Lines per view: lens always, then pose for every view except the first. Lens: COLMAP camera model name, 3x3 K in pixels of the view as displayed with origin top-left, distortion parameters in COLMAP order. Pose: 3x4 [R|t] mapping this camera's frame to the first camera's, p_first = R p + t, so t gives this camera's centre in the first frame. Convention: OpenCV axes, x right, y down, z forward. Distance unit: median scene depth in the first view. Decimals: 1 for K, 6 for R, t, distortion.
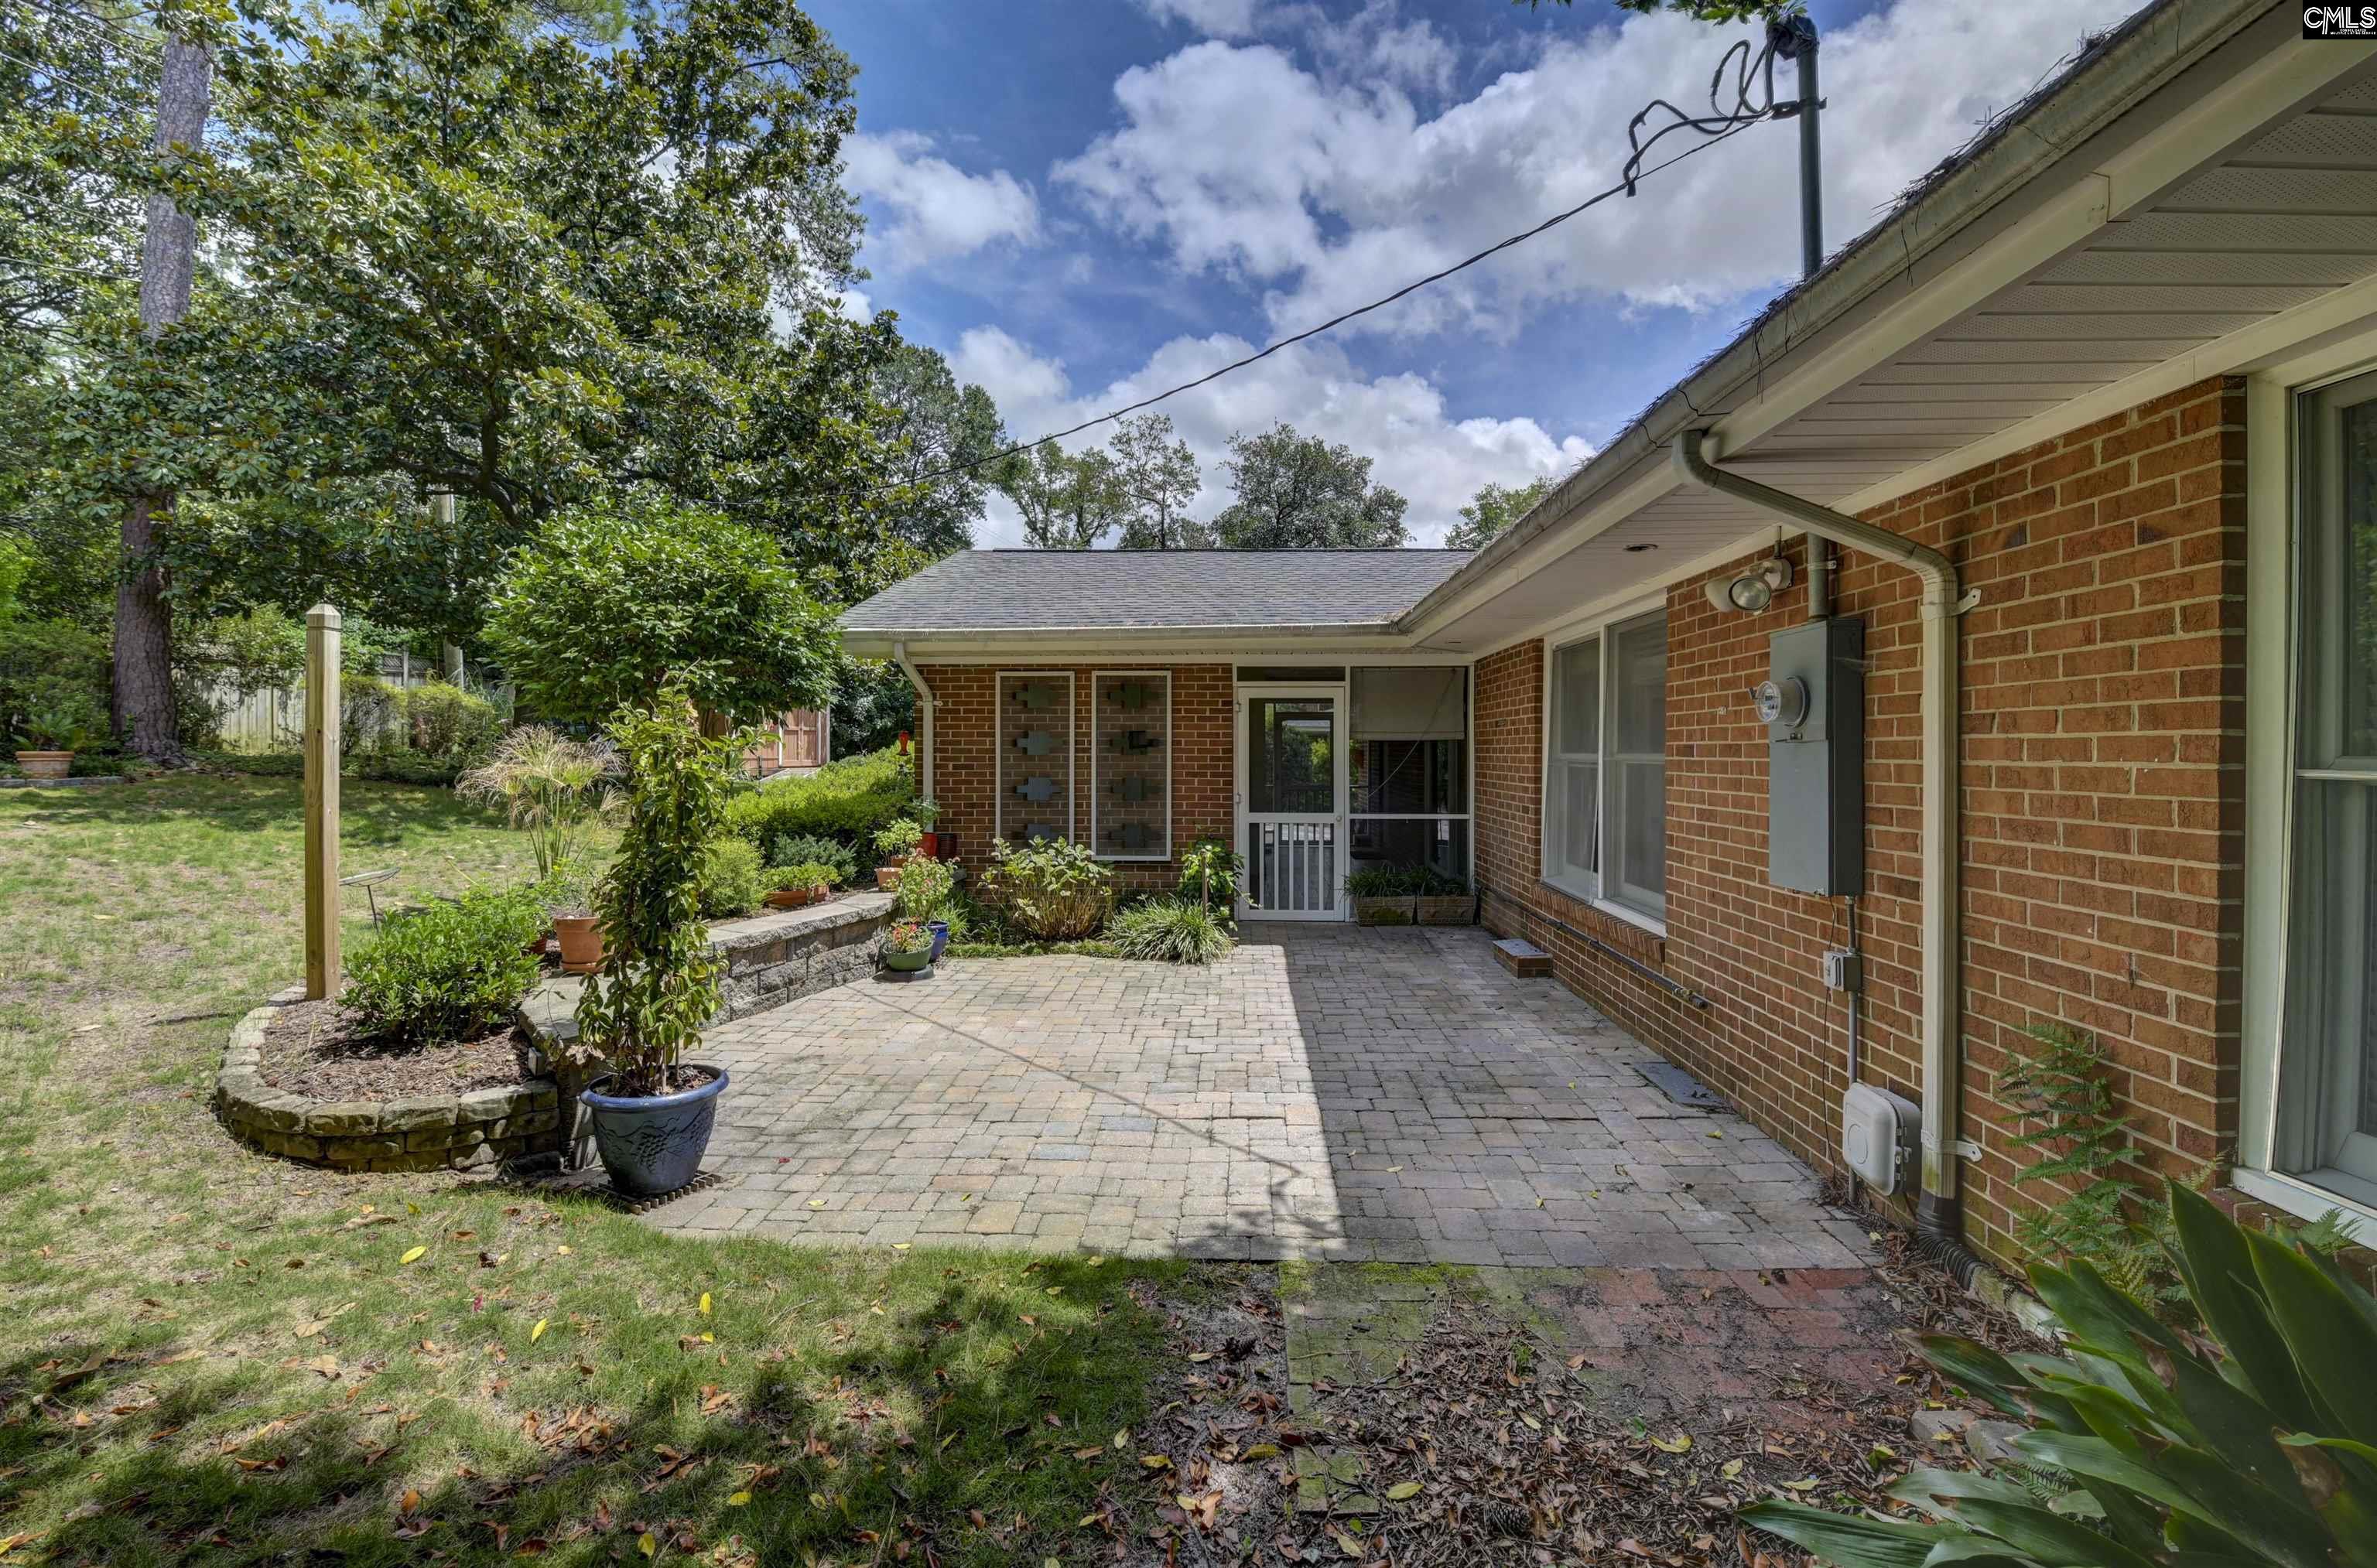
lens RADIAL K [[998.7, 0, 1196.0], [0, 998.7, 756.7], [0, 0, 1]] dist [-0.021219, -0.000772]
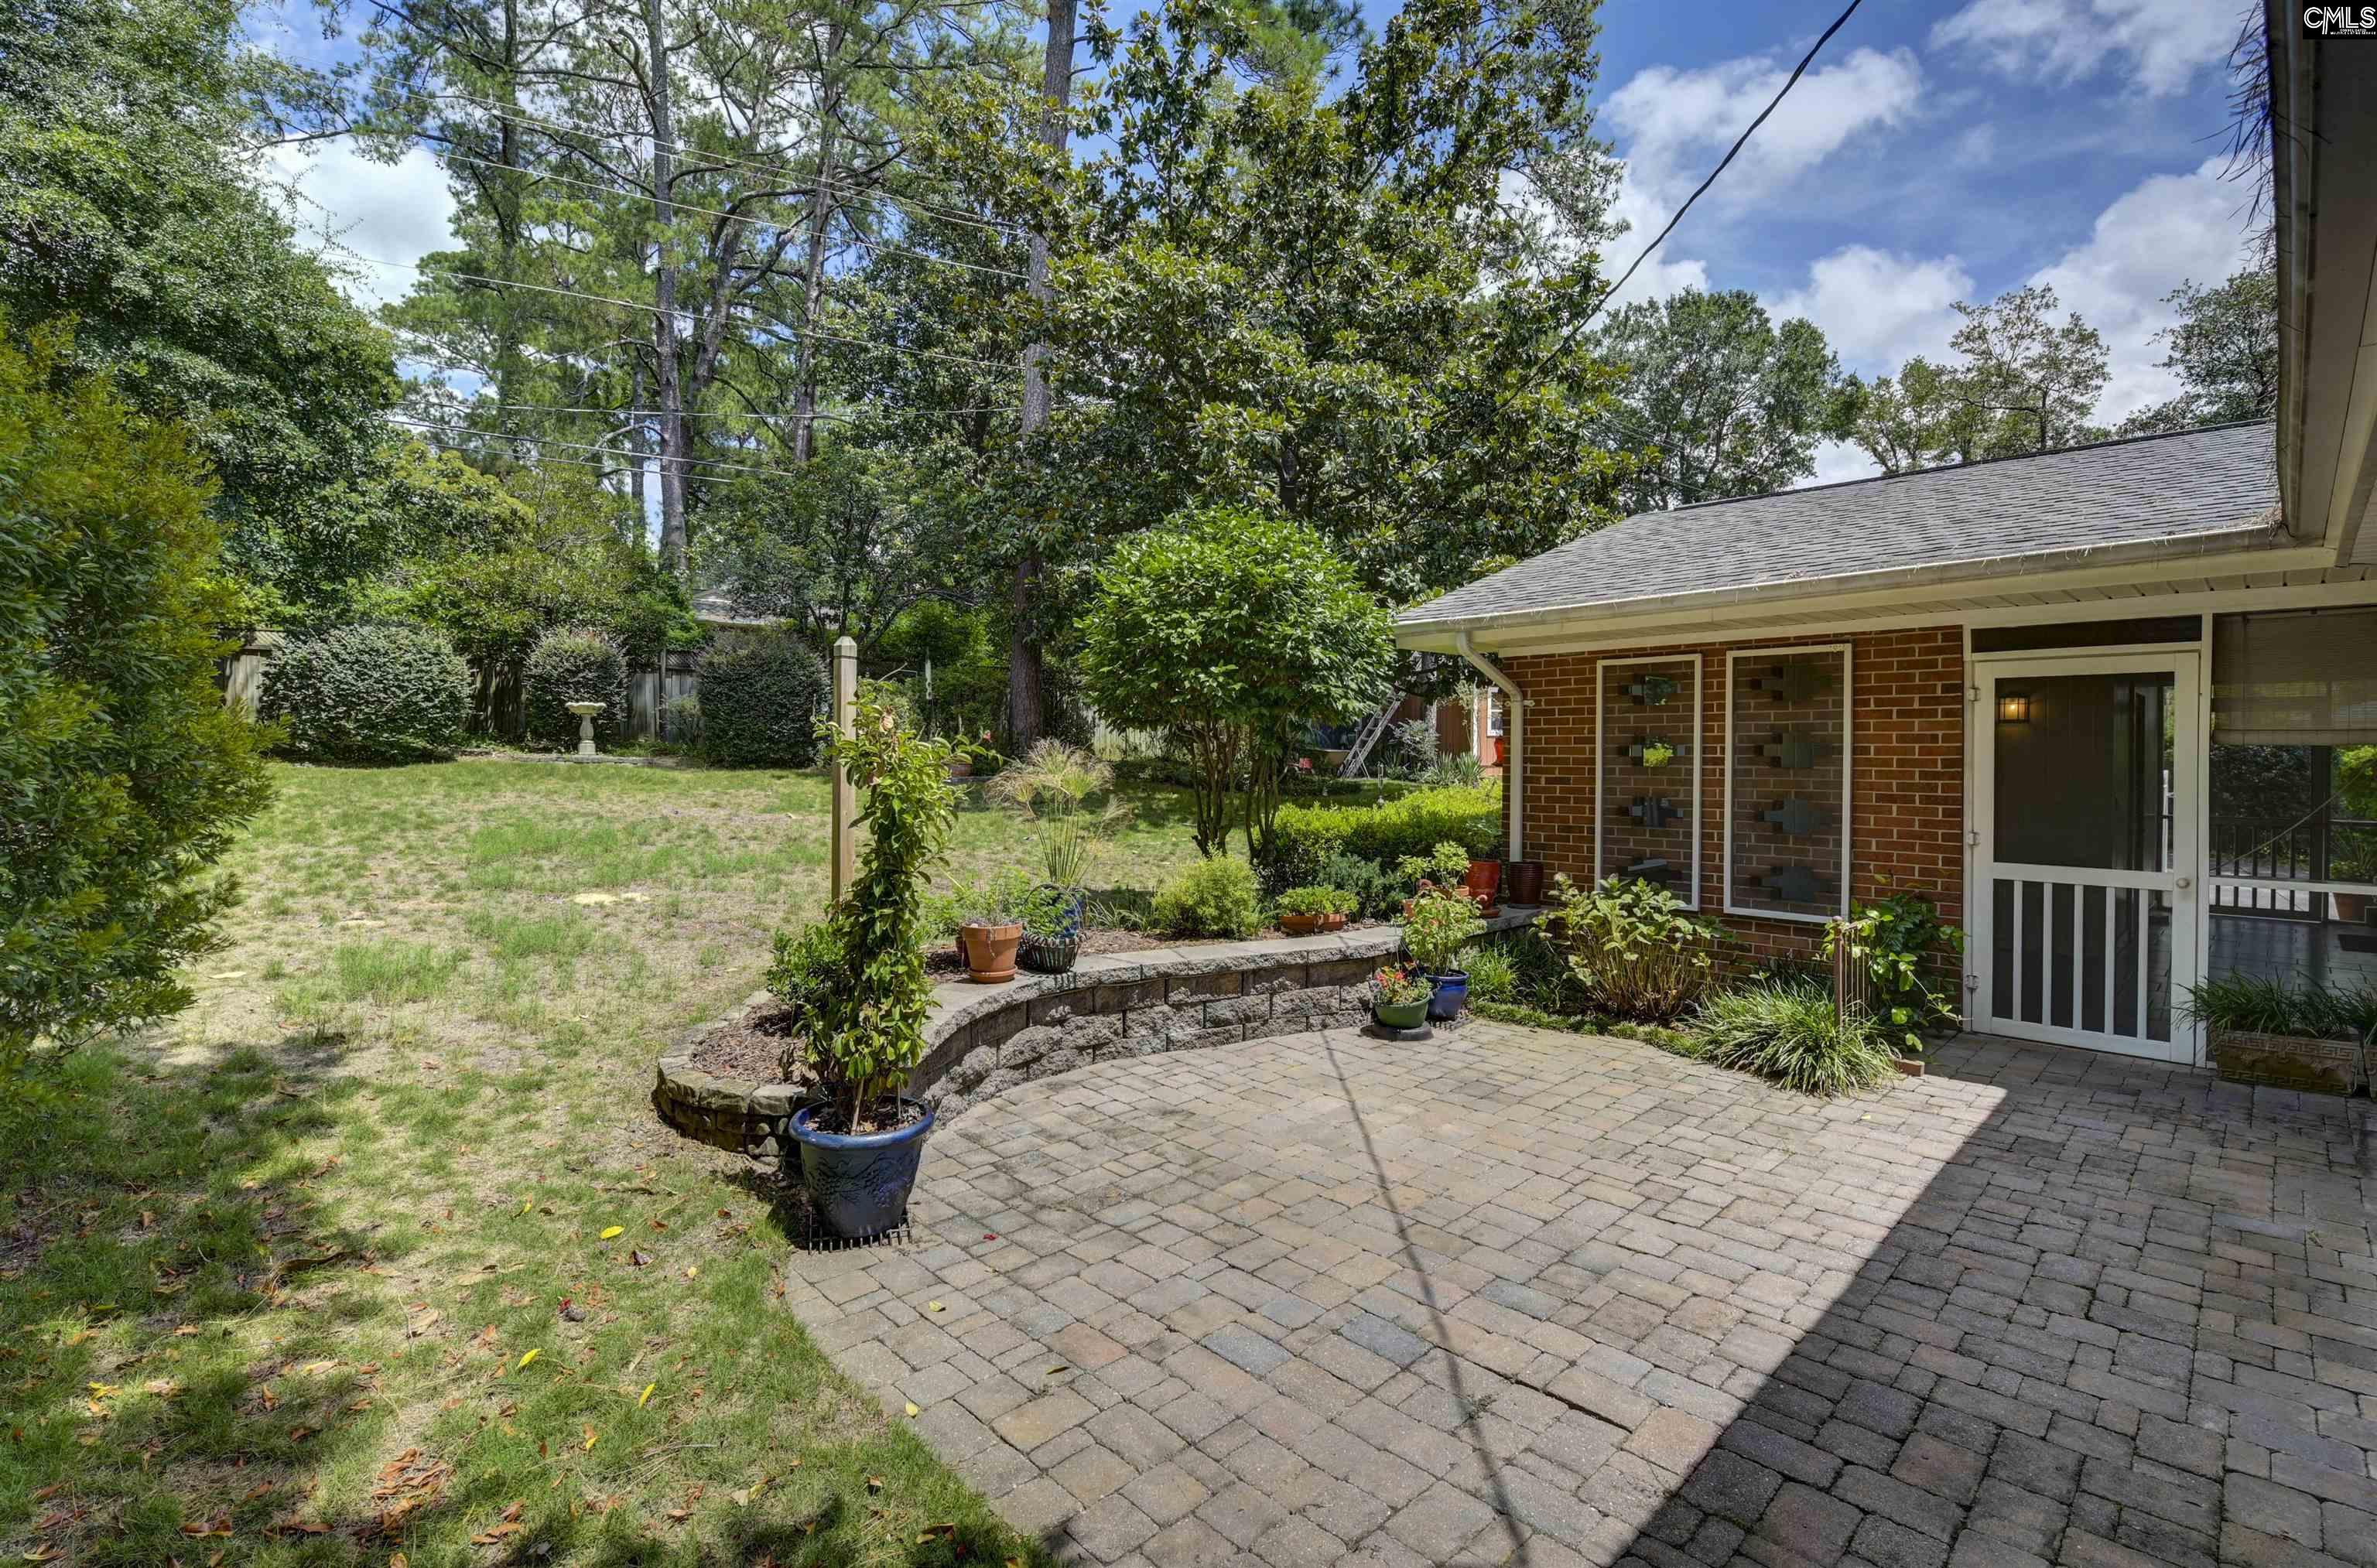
lens RADIAL K [[1048.7, 0, 1203.7], [0, 1048.7, 763.9], [0, 0, 1]] dist [-0.010055, -0.000894]
pose [[0.728034, 0.006394, -0.685512, 0.172741], [-0.005686, 0.999978, 0.003289, -0.005697], [0.685518, 0.001503, 0.728054, 0.229085]]
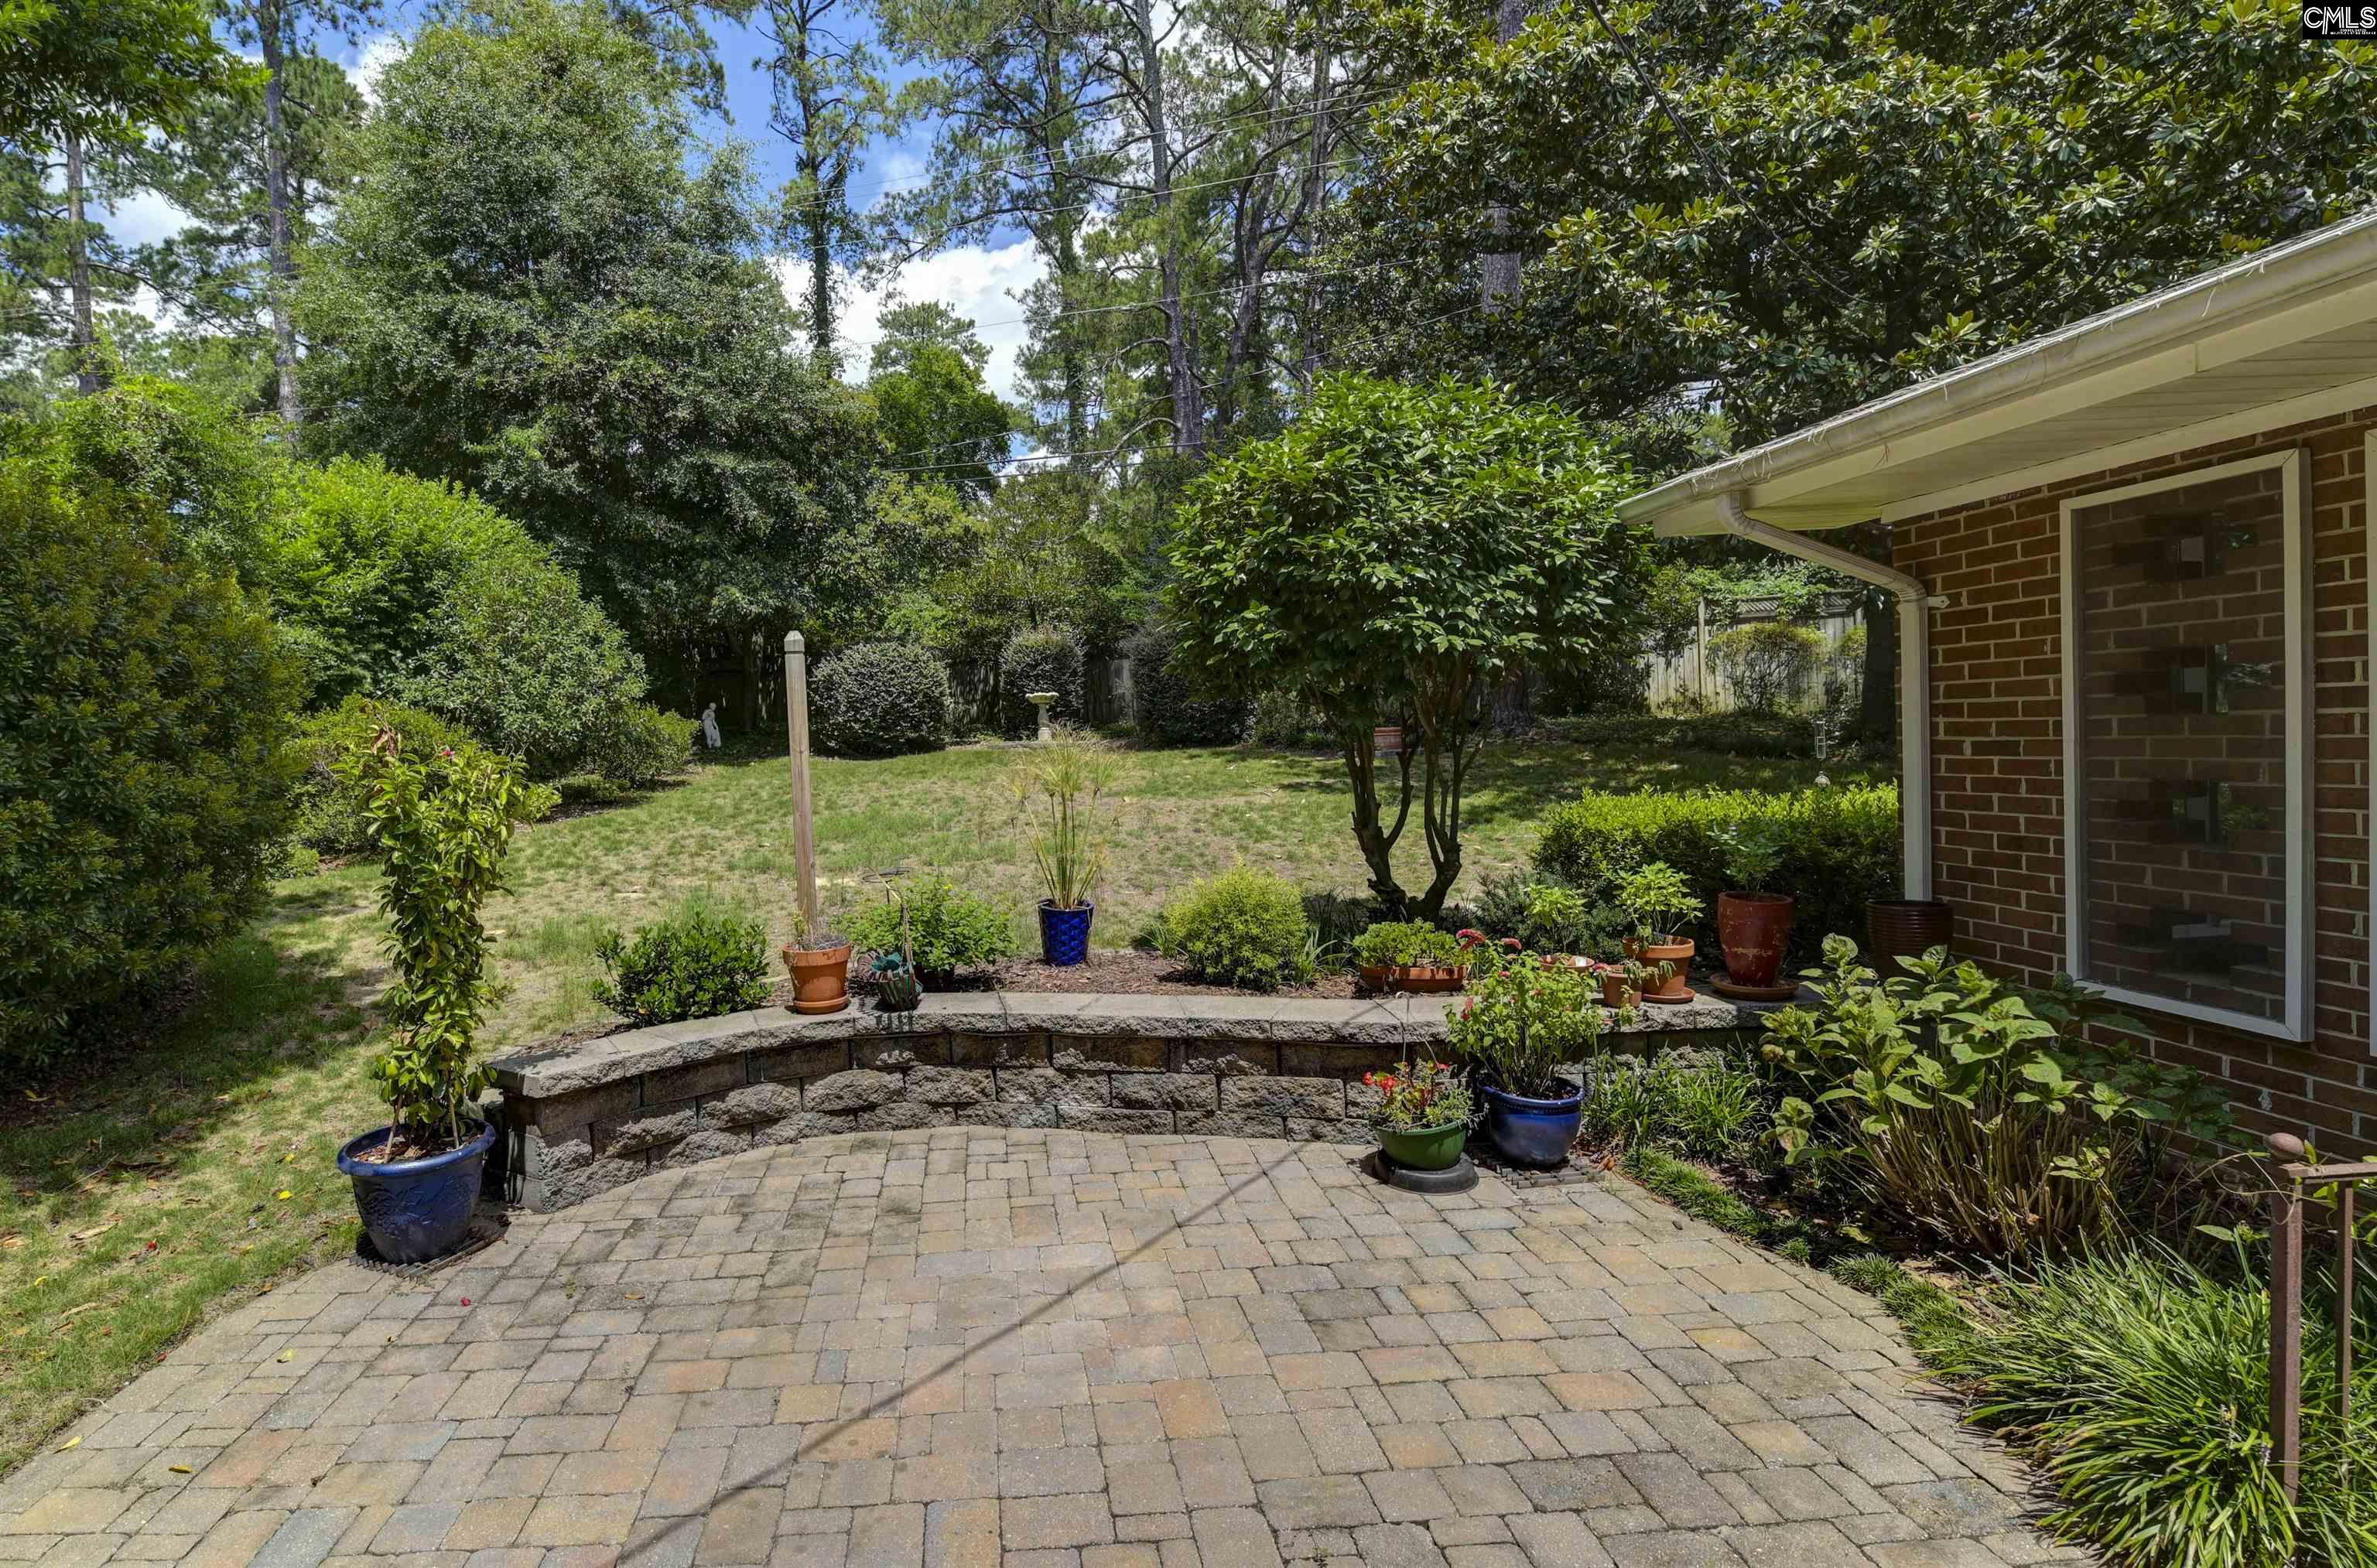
lens RADIAL K [[1098.5, 0, 1012.7], [0, 1098.5, 780.8], [0, 0, 1]] dist [-0.010988, -0.004520]
pose [[0.069997, 0.032472, -0.997019, 0.234690], [0.040378, 0.998559, 0.035357, -0.010566], [0.996730, -0.042733, 0.068585, 0.693661]]
